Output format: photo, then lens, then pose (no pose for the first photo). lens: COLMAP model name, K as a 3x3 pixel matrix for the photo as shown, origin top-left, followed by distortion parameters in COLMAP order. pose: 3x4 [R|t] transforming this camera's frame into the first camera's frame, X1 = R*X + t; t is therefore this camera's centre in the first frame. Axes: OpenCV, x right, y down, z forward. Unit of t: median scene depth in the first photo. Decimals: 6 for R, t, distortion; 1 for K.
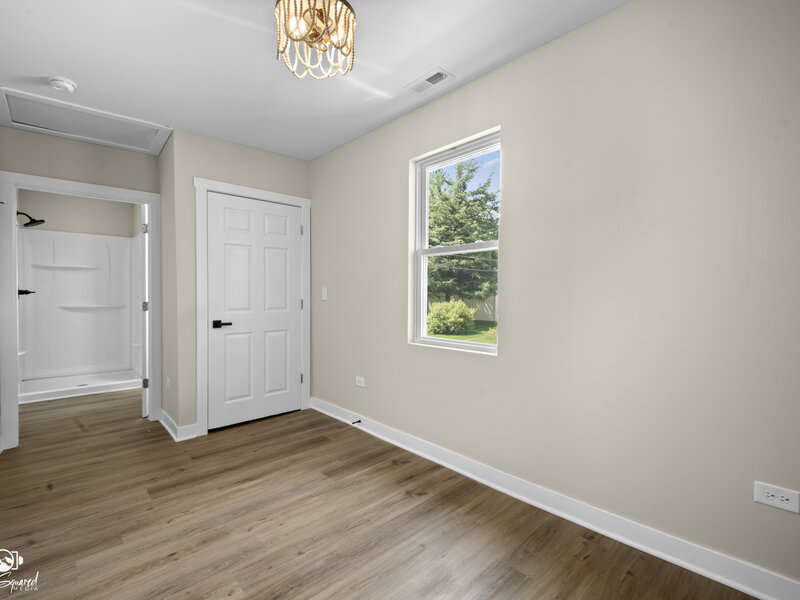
lens RADIAL K [[380.4, 0, 414.5], [0, 380.4, 298.6], [0, 0, 1]] dist [-0.010037, -0.002893]
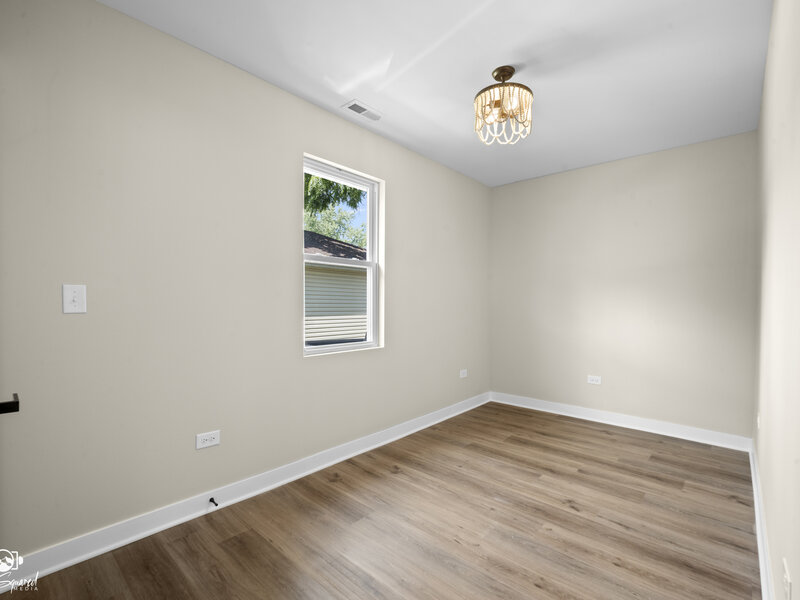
lens RADIAL K [[380.4, 0, 393.4], [0, 380.4, 304.7], [0, 0, 1]] dist [-0.010037, -0.002893]
pose [[-0.052731, -0.014623, 0.998502, -1.161323], [0.014314, 0.999779, 0.015397, -0.019088], [-0.998506, 0.015104, -0.052510, 1.052947]]
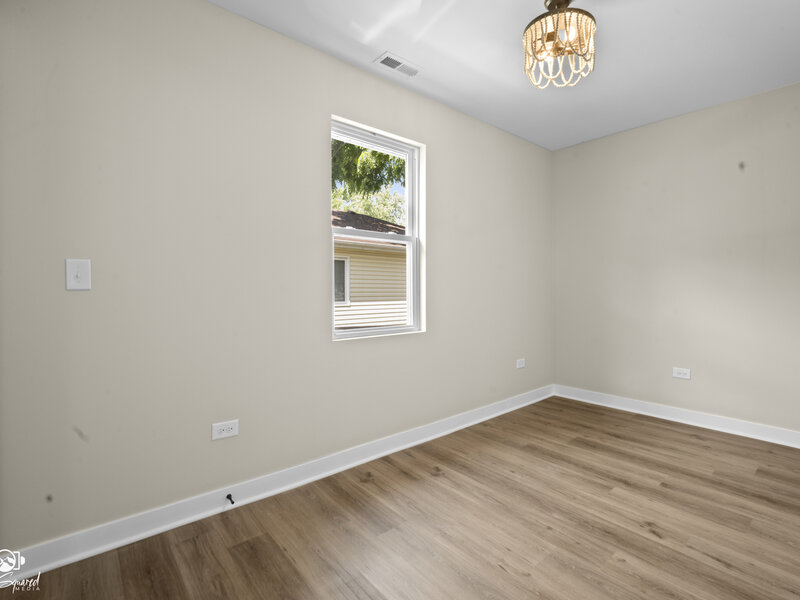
lens RADIAL K [[380.4, 0, 413.0], [0, 380.4, 291.2], [0, 0, 1]] dist [-0.010037, -0.002893]
pose [[0.072363, -0.007281, 0.997352, -1.026360], [0.021882, 0.999744, 0.005711, 0.013425], [-0.997138, 0.021410, 0.072503, 0.976064]]
